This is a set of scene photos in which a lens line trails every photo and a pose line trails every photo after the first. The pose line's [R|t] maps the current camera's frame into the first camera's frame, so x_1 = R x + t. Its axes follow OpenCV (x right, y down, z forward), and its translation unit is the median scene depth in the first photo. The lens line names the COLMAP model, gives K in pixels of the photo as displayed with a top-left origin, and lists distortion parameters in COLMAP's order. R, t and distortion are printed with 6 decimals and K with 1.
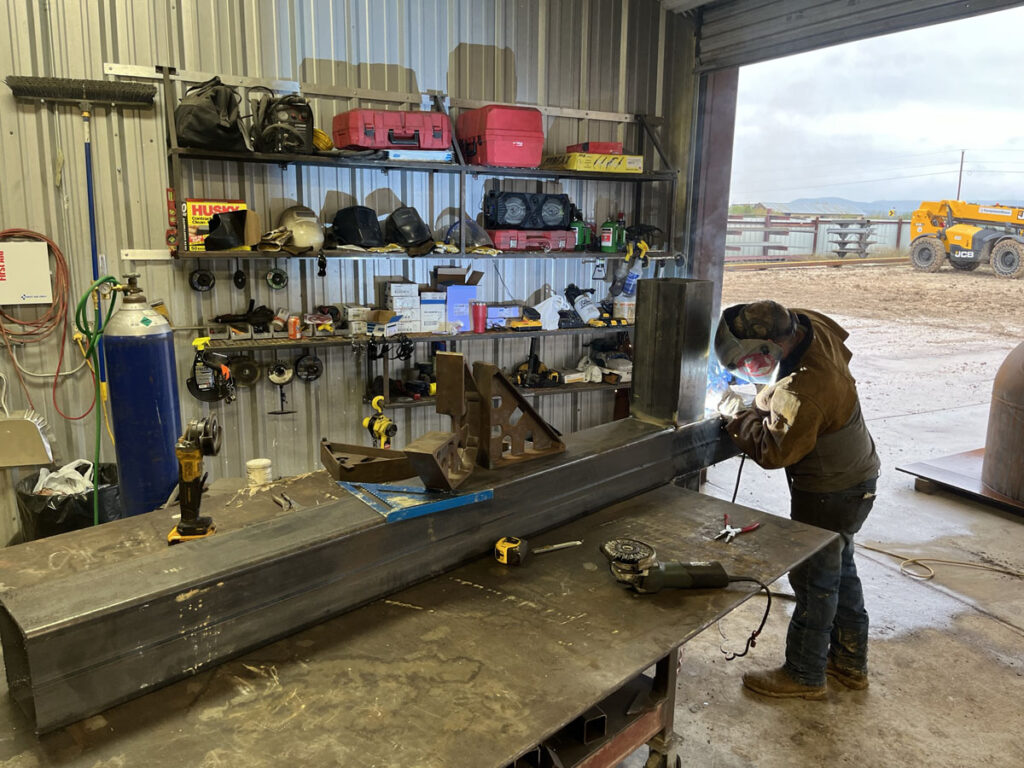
lens RADIAL K [[778.5, 0, 511.2], [0, 778.5, 378.7], [0, 0, 1]] dist [0.053373, -0.075802]
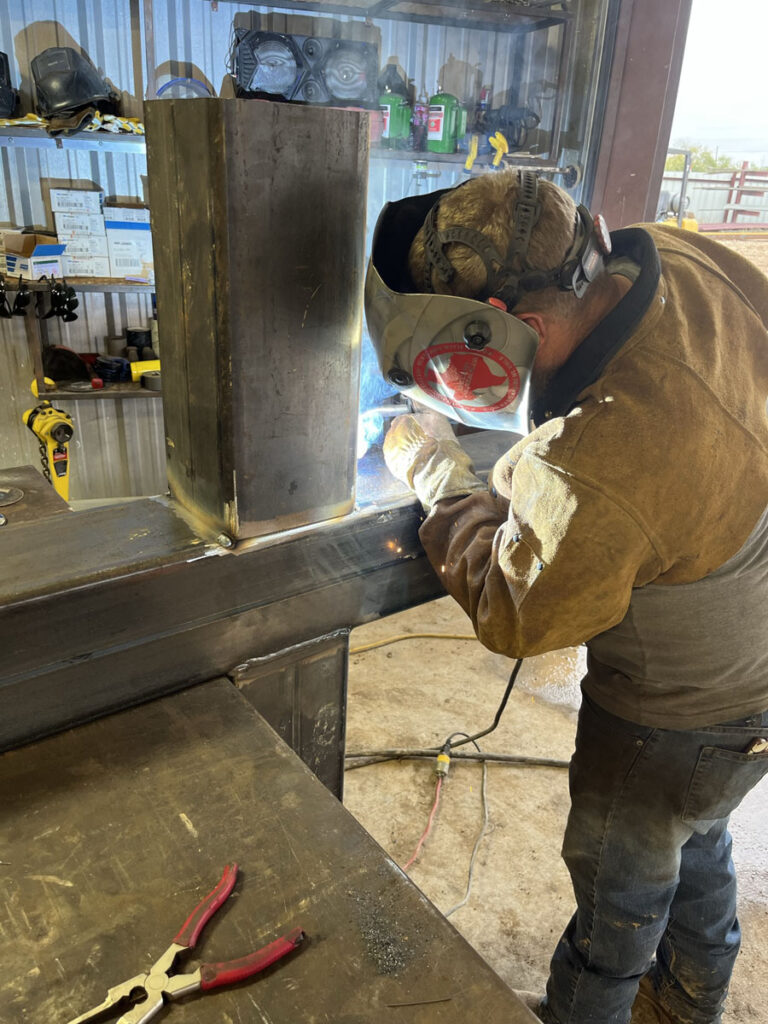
lens RADIAL K [[778.5, 0, 387.2], [0, 778.5, 512.2], [0, 0, 1]] dist [0.053373, -0.075802]
pose [[0.988450, 0.083815, -0.126264, 0.313052], [-0.056840, 0.977359, 0.203809, -0.026488], [0.140487, -0.194278, 0.970834, 0.629670]]
